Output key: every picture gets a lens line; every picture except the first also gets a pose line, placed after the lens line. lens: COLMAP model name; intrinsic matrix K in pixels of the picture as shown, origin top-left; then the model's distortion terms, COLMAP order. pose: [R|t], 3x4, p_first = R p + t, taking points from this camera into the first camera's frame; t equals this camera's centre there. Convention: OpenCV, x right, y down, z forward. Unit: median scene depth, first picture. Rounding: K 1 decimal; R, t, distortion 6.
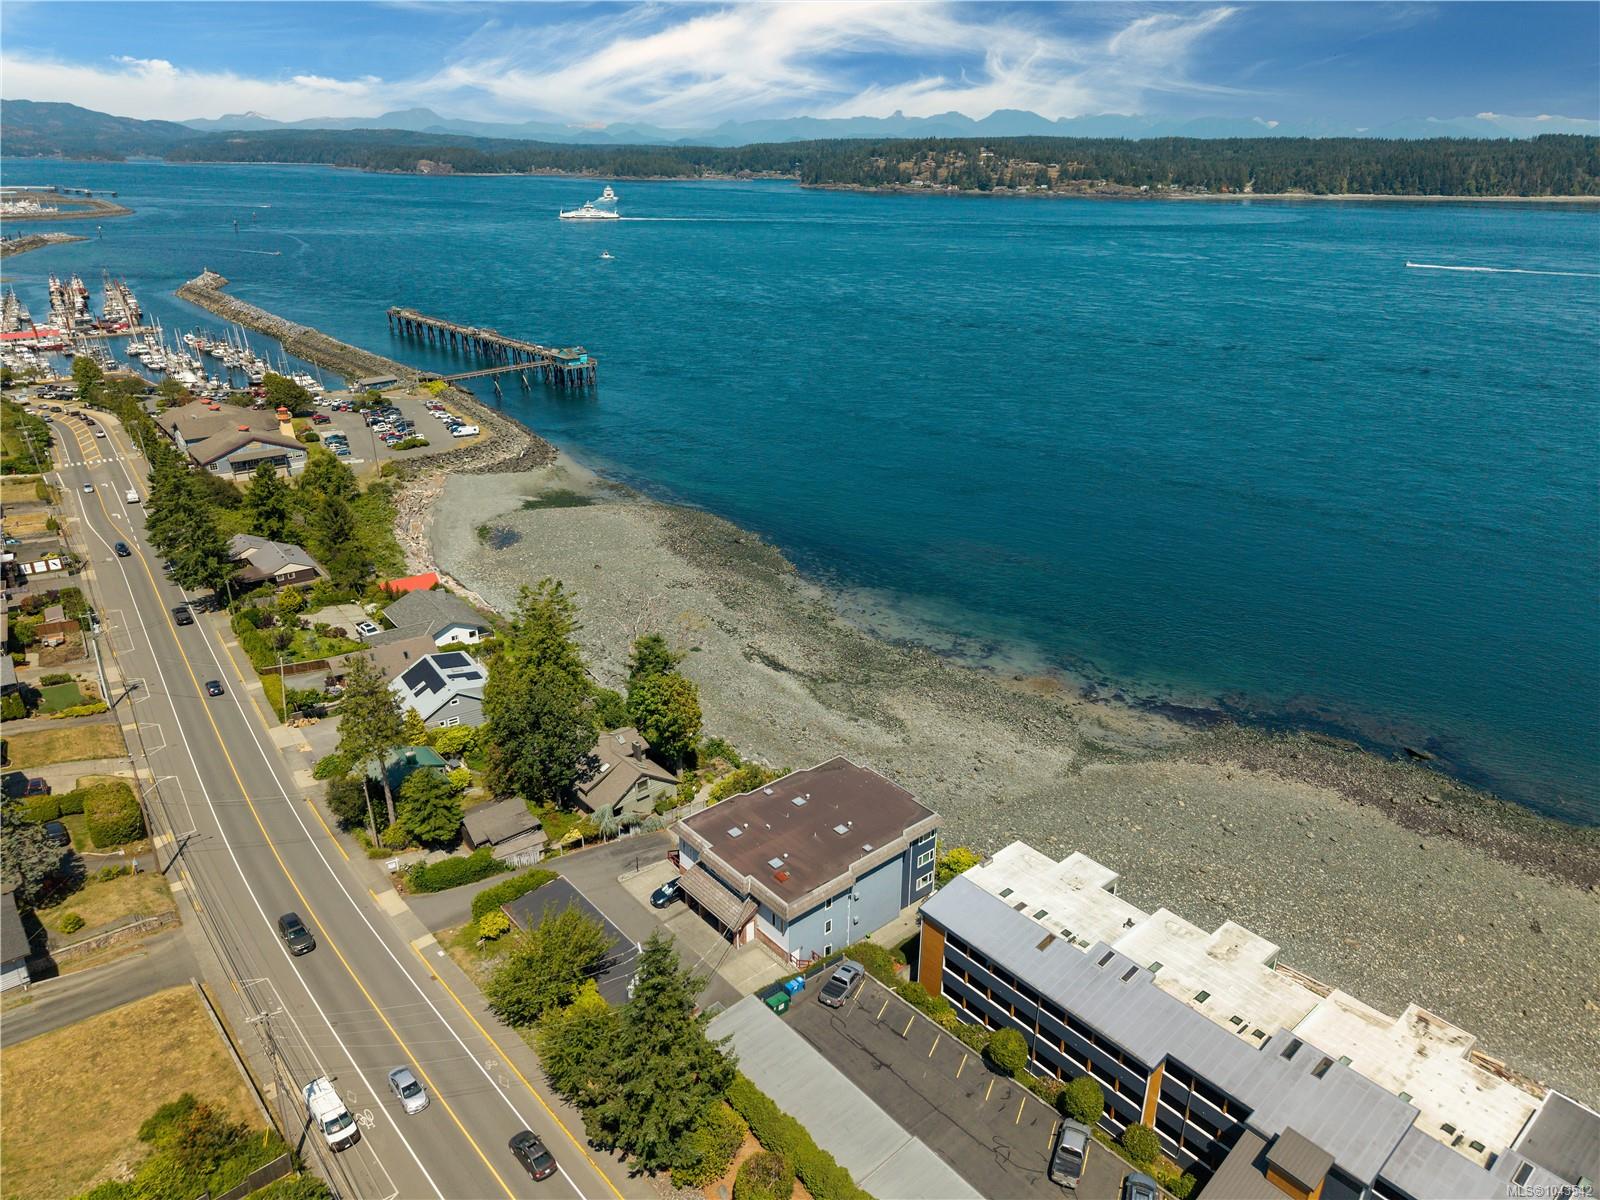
lens RADIAL K [[1071.2, 0, 800.3], [0, 1071.2, 598.8], [0, 0, 1]] dist [0.024013, -0.021832]
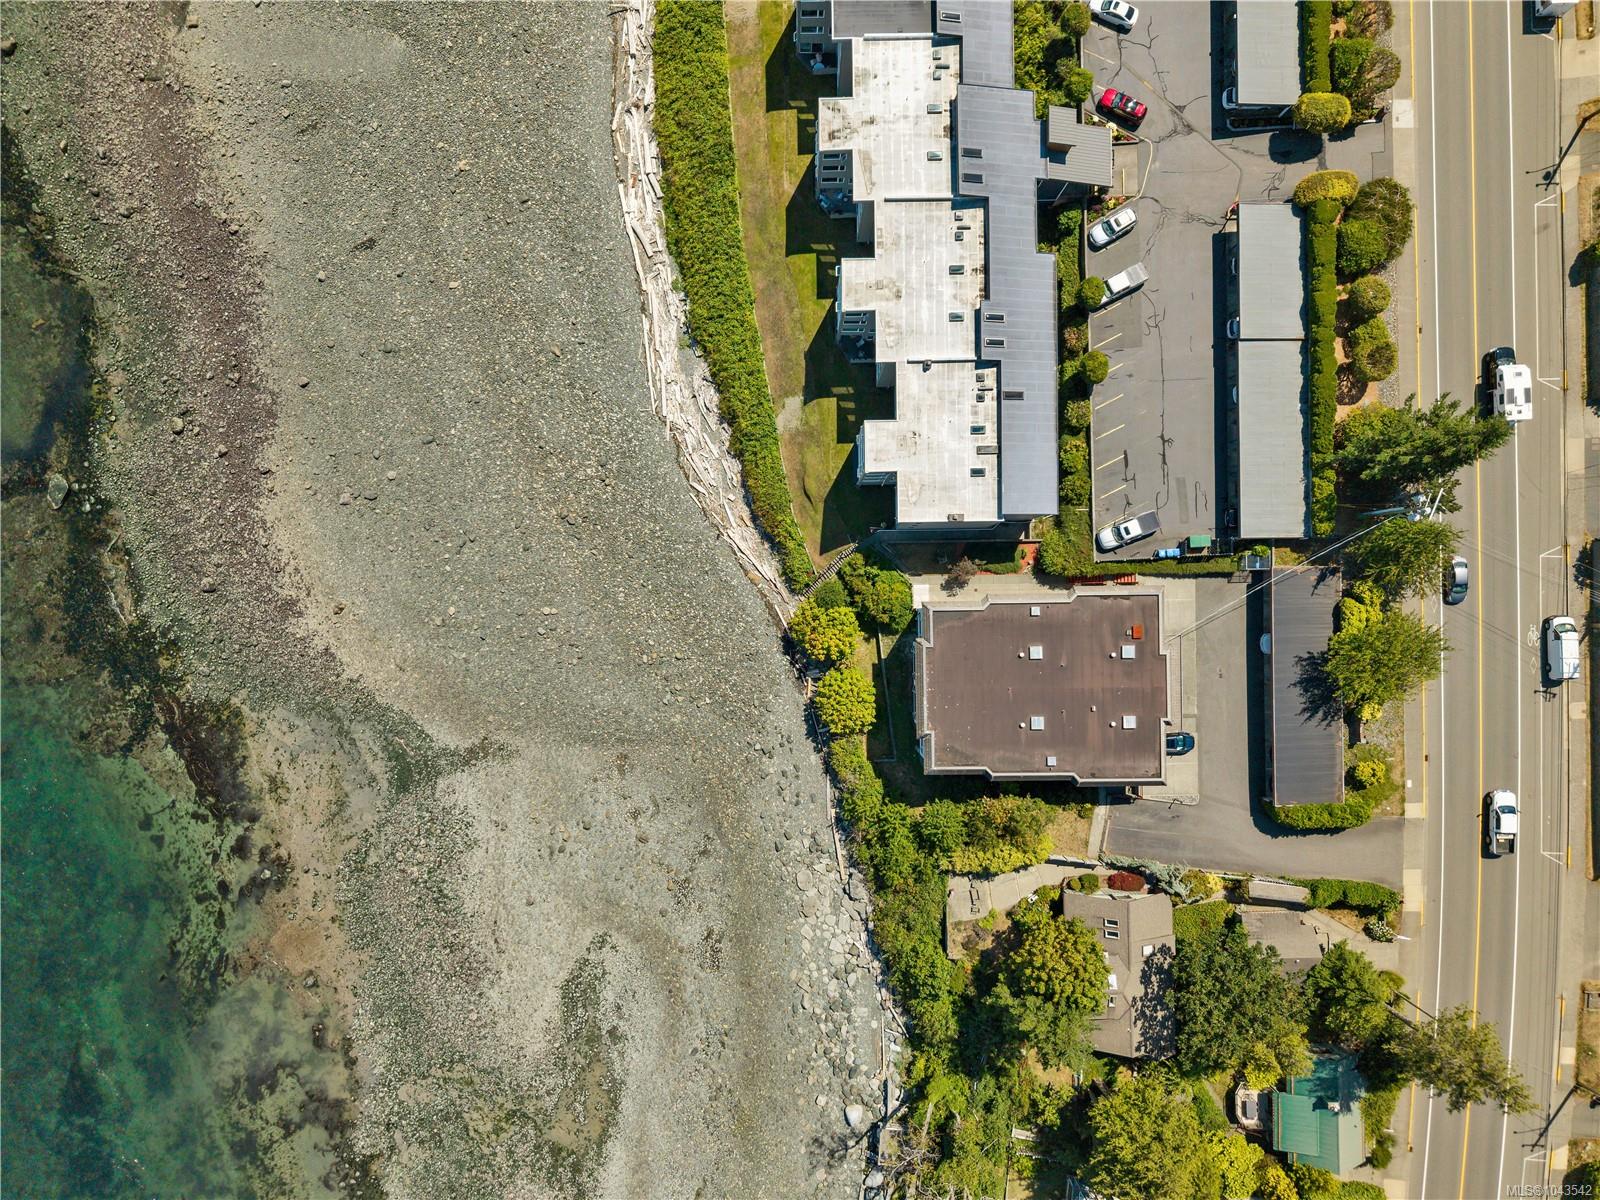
lens RADIAL K [[1071.2, 0, 801.1], [0, 1071.2, 601.5], [0, 0, 1]] dist [0.024013, -0.021832]
pose [[-0.767226, -0.641220, -0.014184, 0.147599], [0.233377, -0.299700, 0.925048, -0.421270], [-0.597411, 0.706411, 0.379584, 0.464293]]
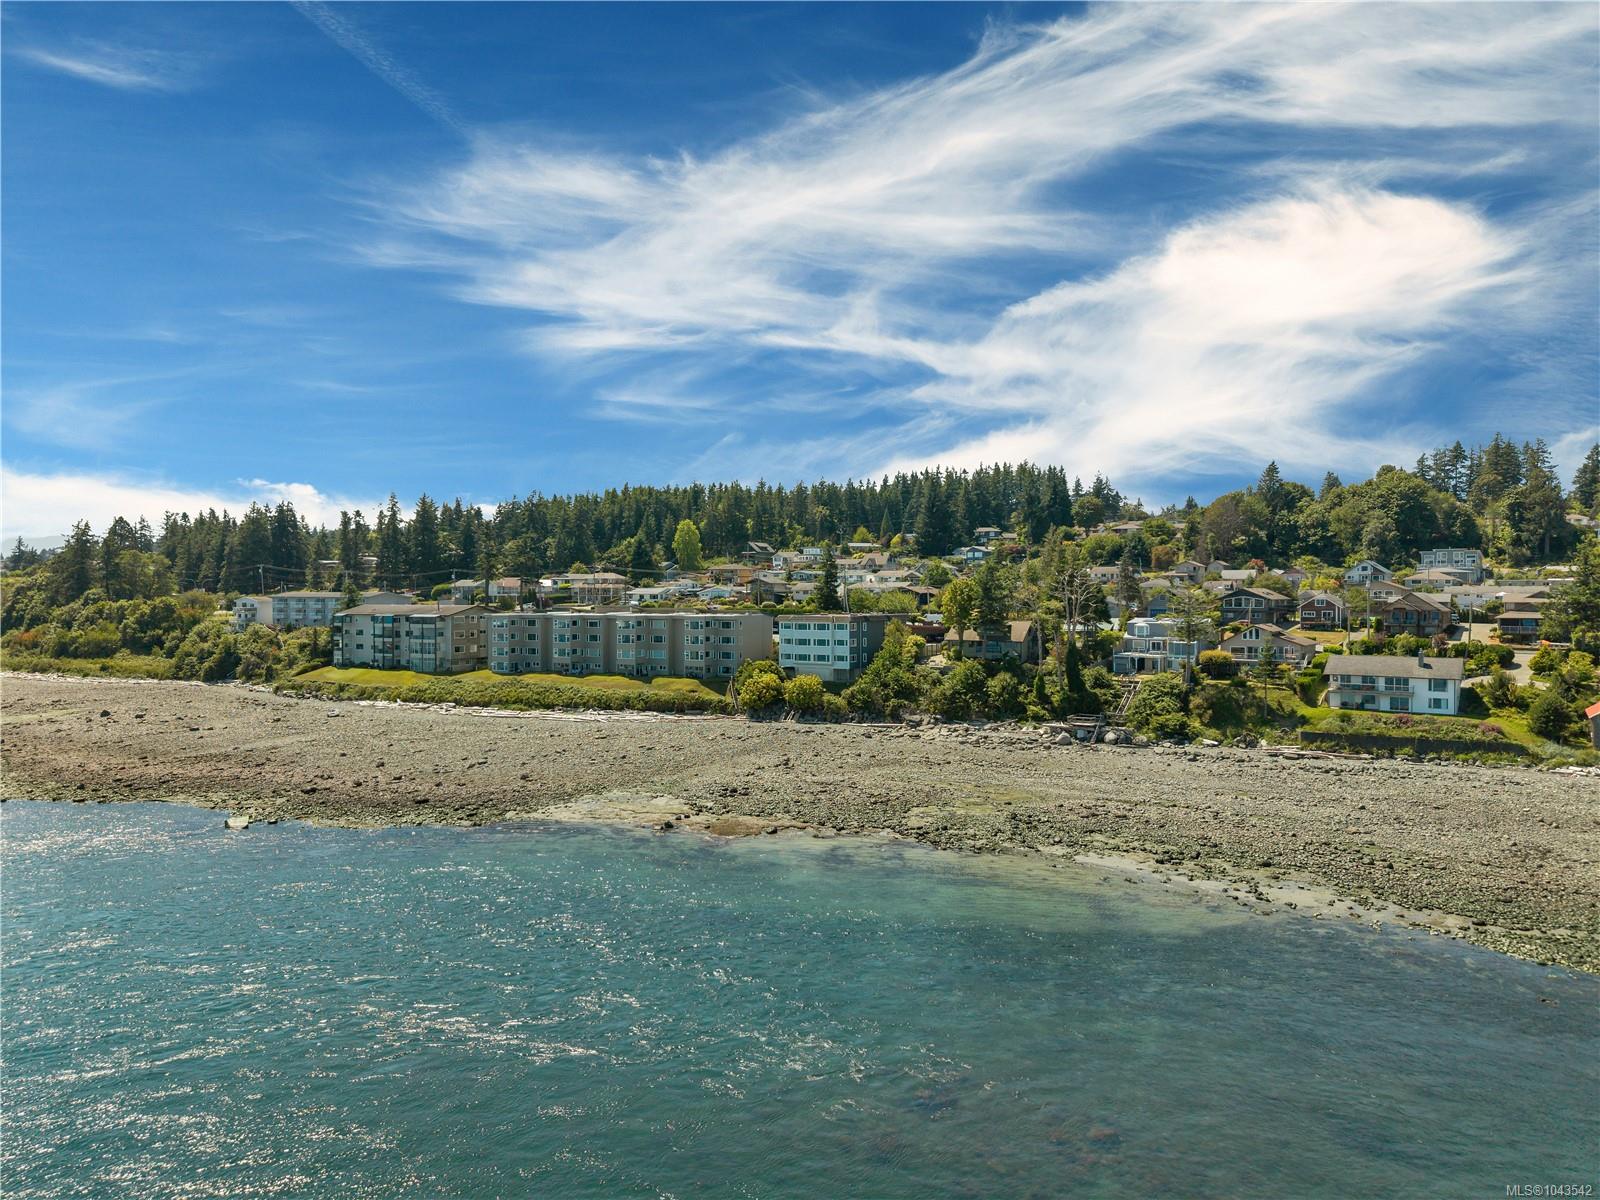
lens RADIAL K [[1071.2, 0, 792.4], [0, 1071.2, 601.4], [0, 0, 1]] dist [0.024013, -0.021832]
pose [[-0.948792, -0.010601, -0.315724, 0.434313], [-0.129516, 0.924630, 0.358168, -0.302937], [0.288131, 0.380718, -0.878655, 1.657823]]
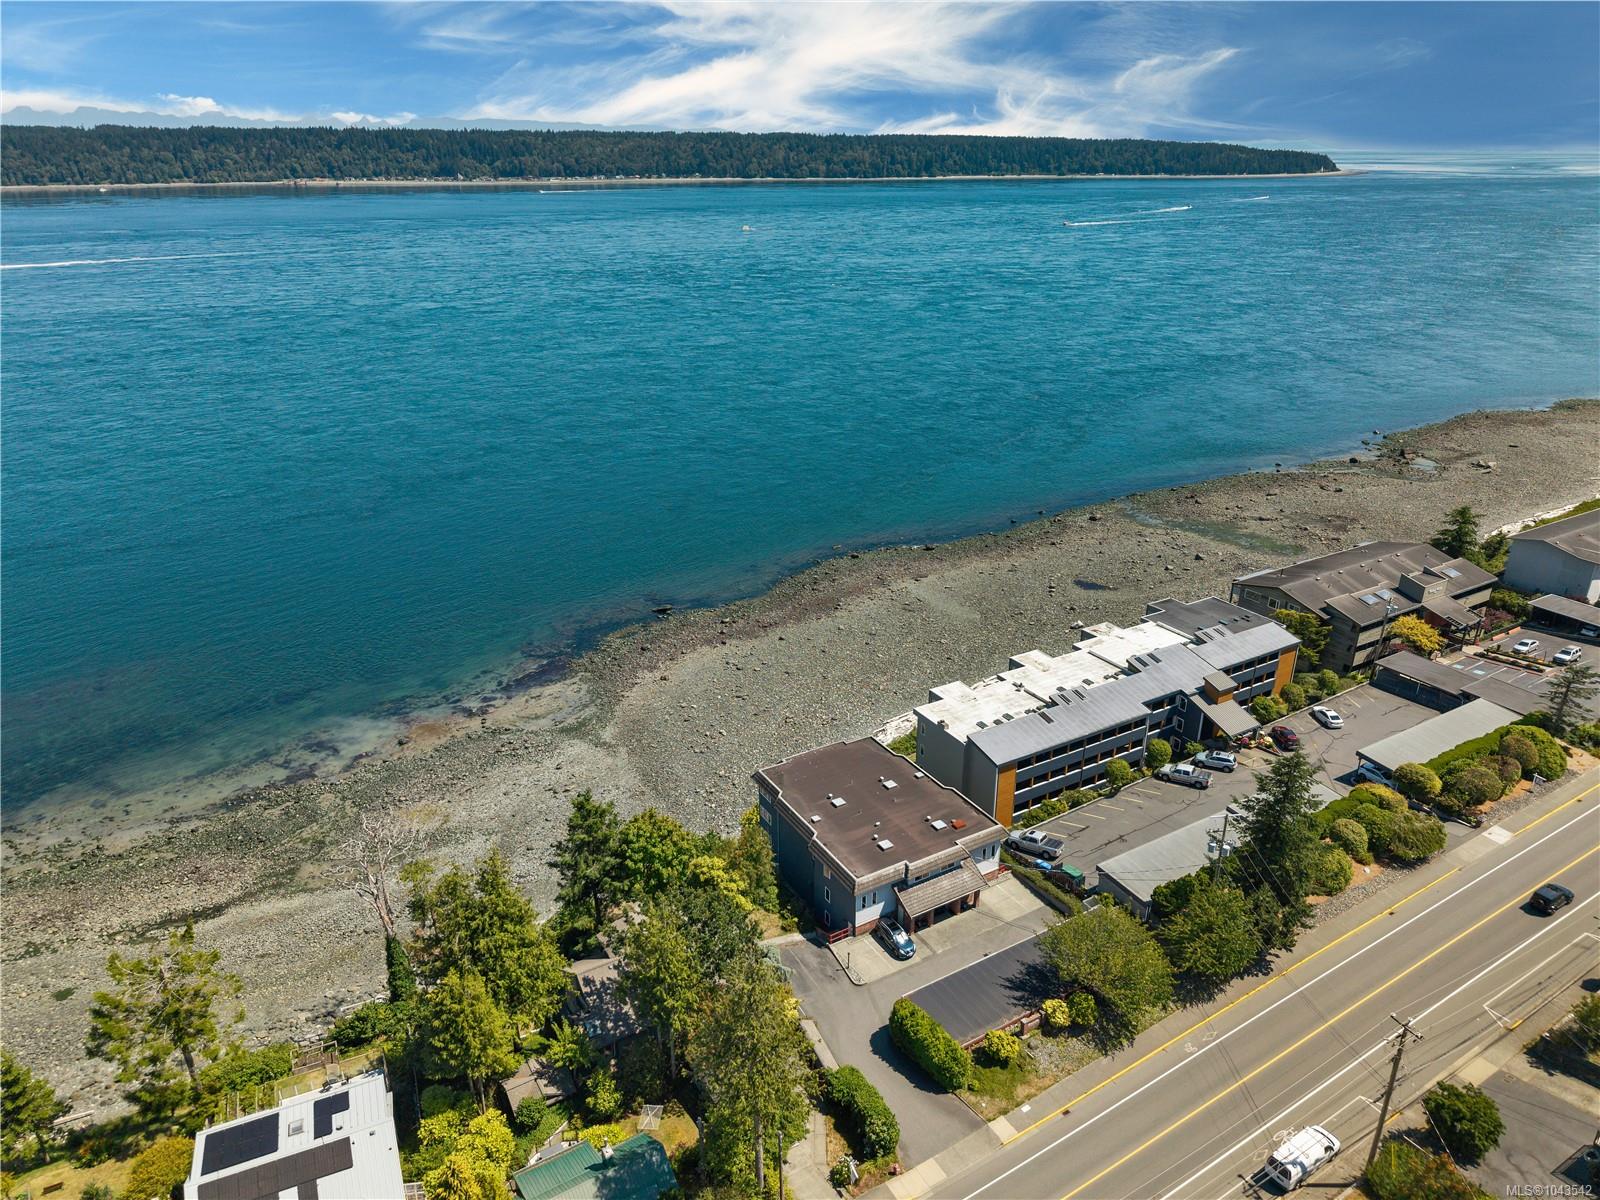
lens RADIAL K [[1071.2, 0, 800.8], [0, 1071.2, 596.1], [0, 0, 1]] dist [0.024013, -0.021832]
pose [[0.172255, -0.386173, 0.906200, -0.542214], [0.382093, 0.874118, 0.299871, -0.187137], [-0.907928, 0.294599, 0.298125, 0.445482]]
